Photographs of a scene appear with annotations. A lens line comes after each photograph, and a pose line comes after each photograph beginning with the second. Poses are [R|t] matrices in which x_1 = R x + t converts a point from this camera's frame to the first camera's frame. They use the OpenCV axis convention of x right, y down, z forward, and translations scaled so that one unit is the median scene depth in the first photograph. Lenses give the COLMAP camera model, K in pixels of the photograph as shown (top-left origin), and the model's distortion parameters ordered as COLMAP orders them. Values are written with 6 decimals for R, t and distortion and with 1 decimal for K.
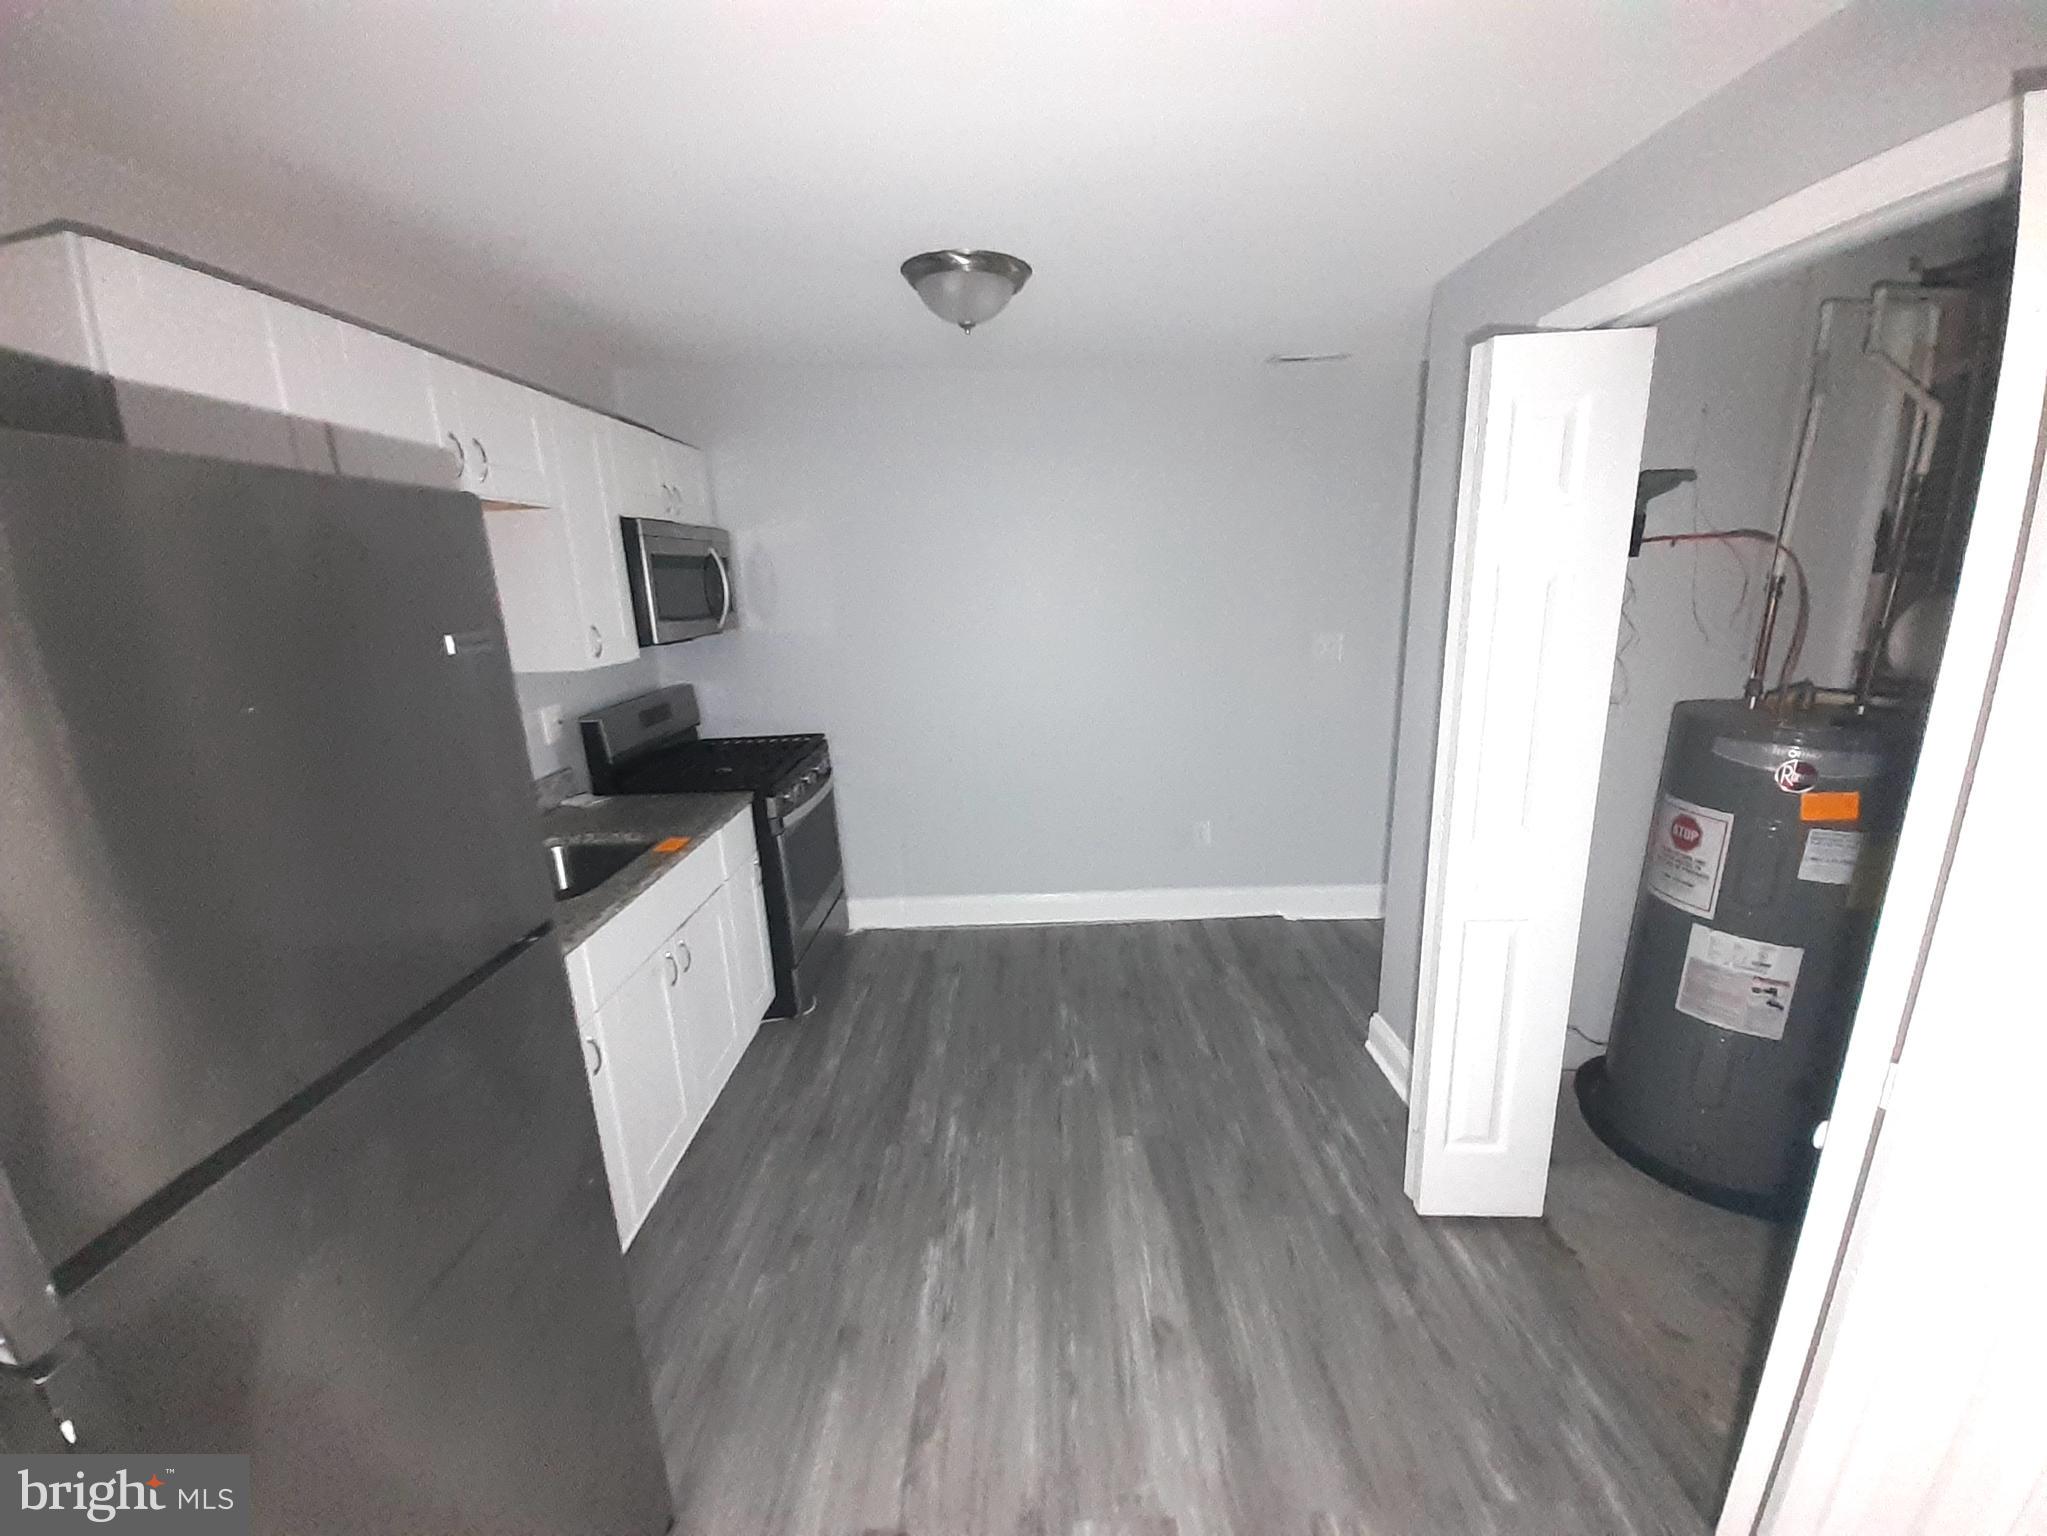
lens RADIAL K [[808.5, 0, 1038.7], [0, 808.5, 765.4], [0, 0, 1]] dist [0.010253, -0.010064]
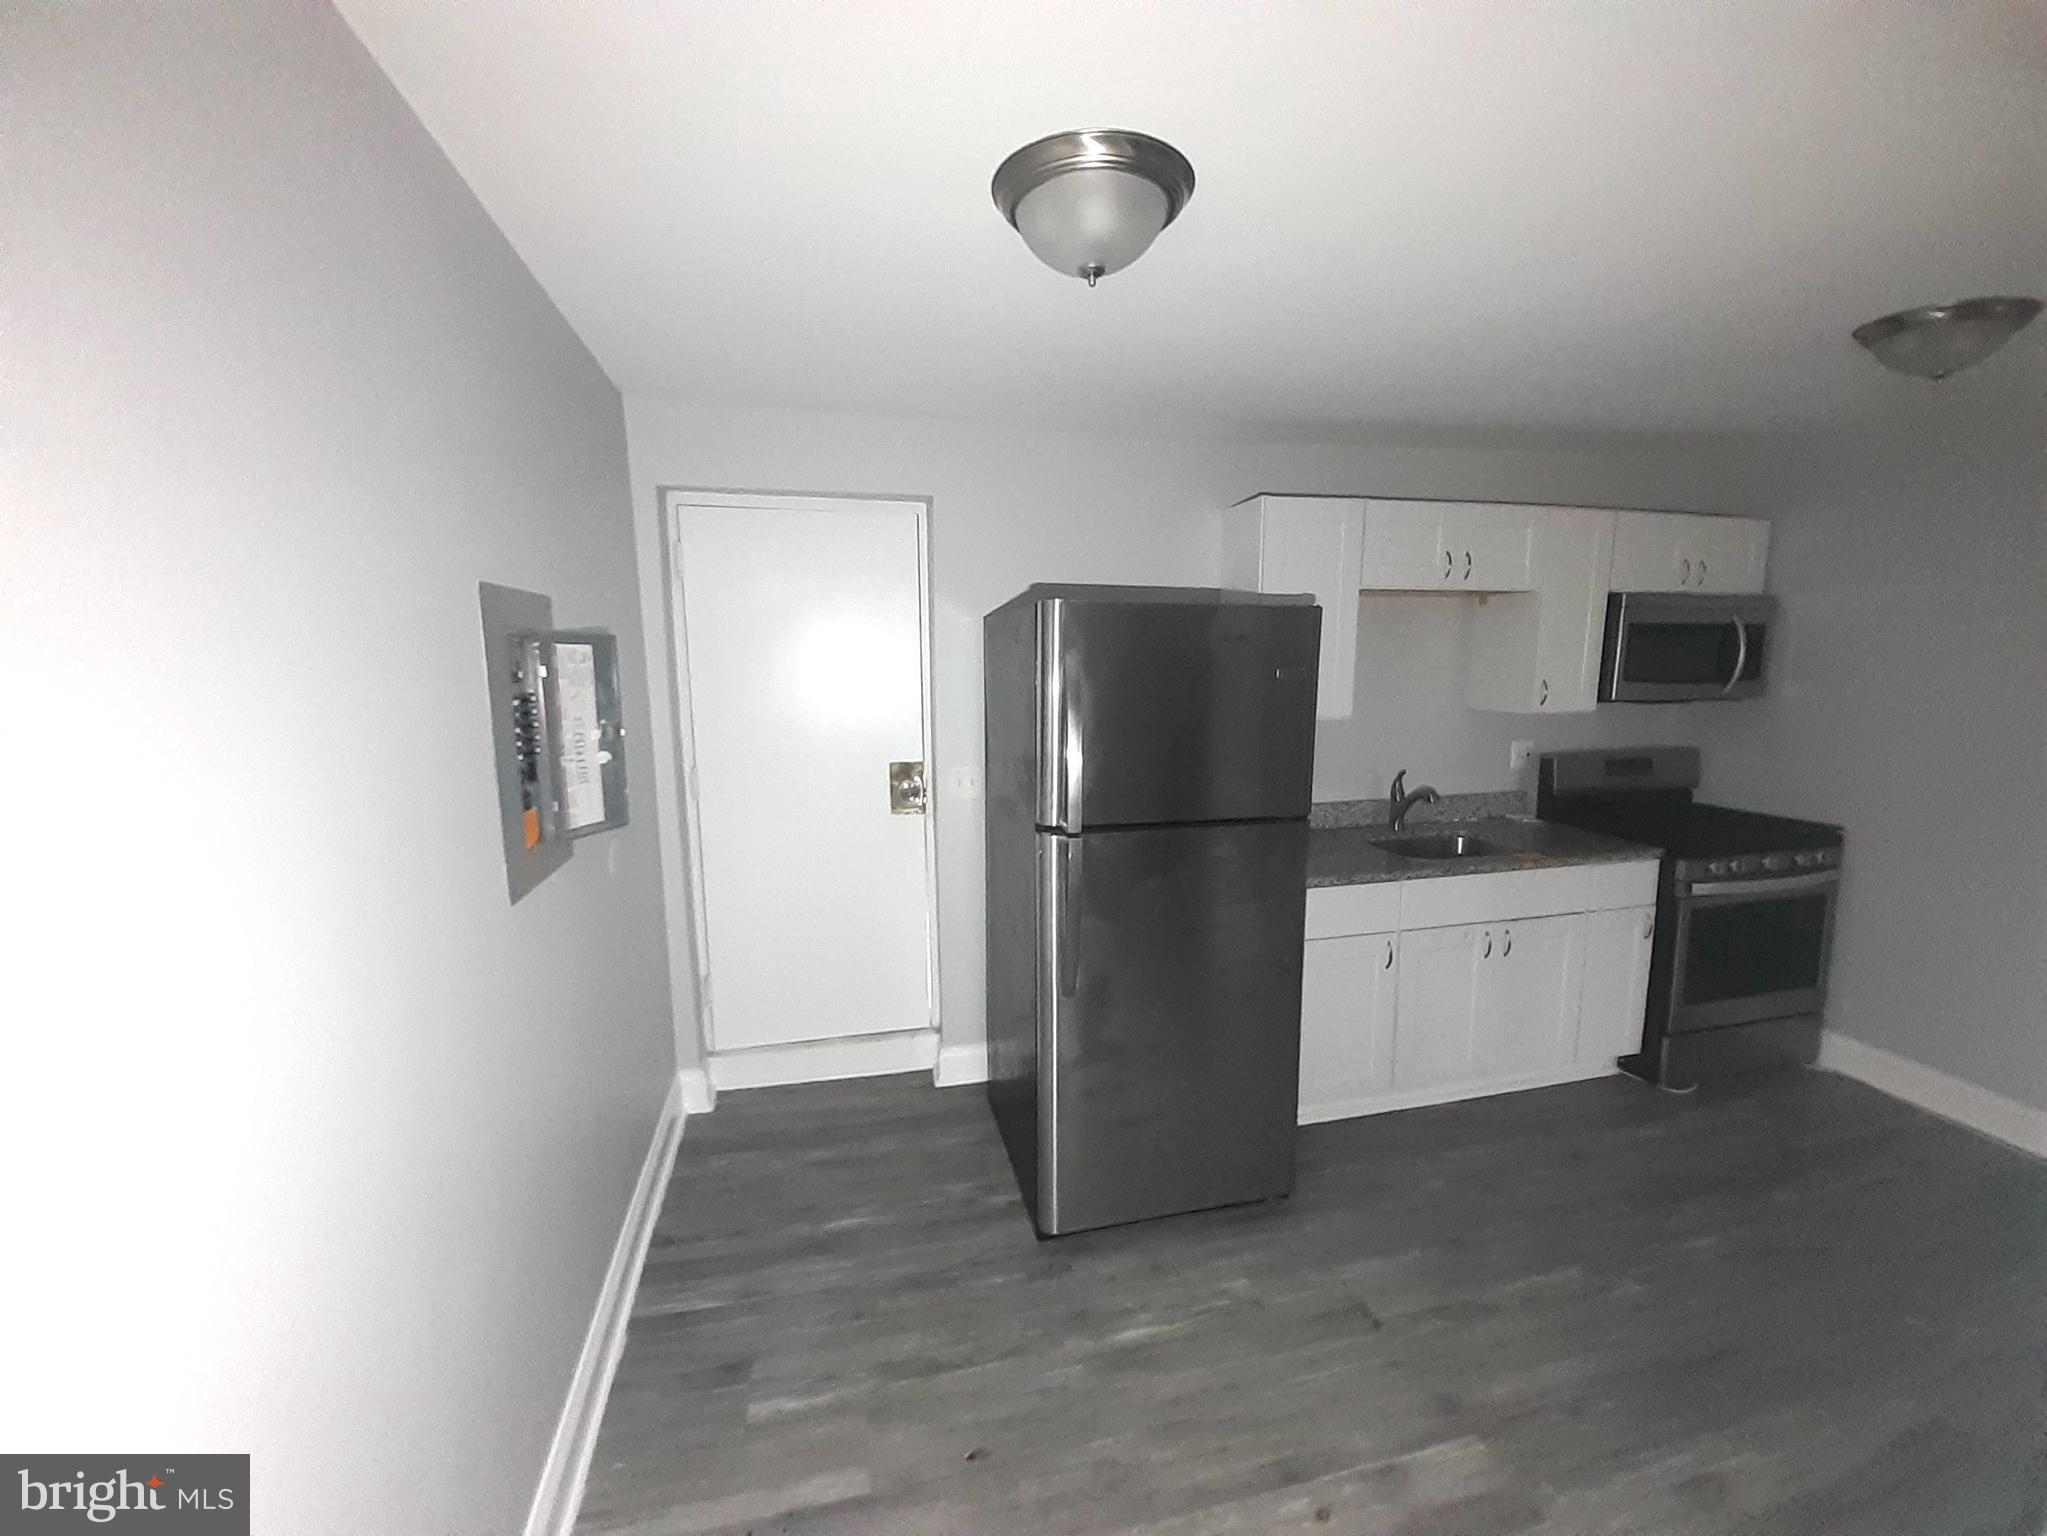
lens RADIAL K [[808.5, 0, 1038.7], [0, 808.5, 765.4], [0, 0, 1]] dist [0.010253, -0.010064]
pose [[0.254260, 0.172064, -0.951707, 0.413116], [-0.233566, 0.965844, 0.112220, 0.000054], [0.938509, 0.193753, 0.285763, -0.067604]]
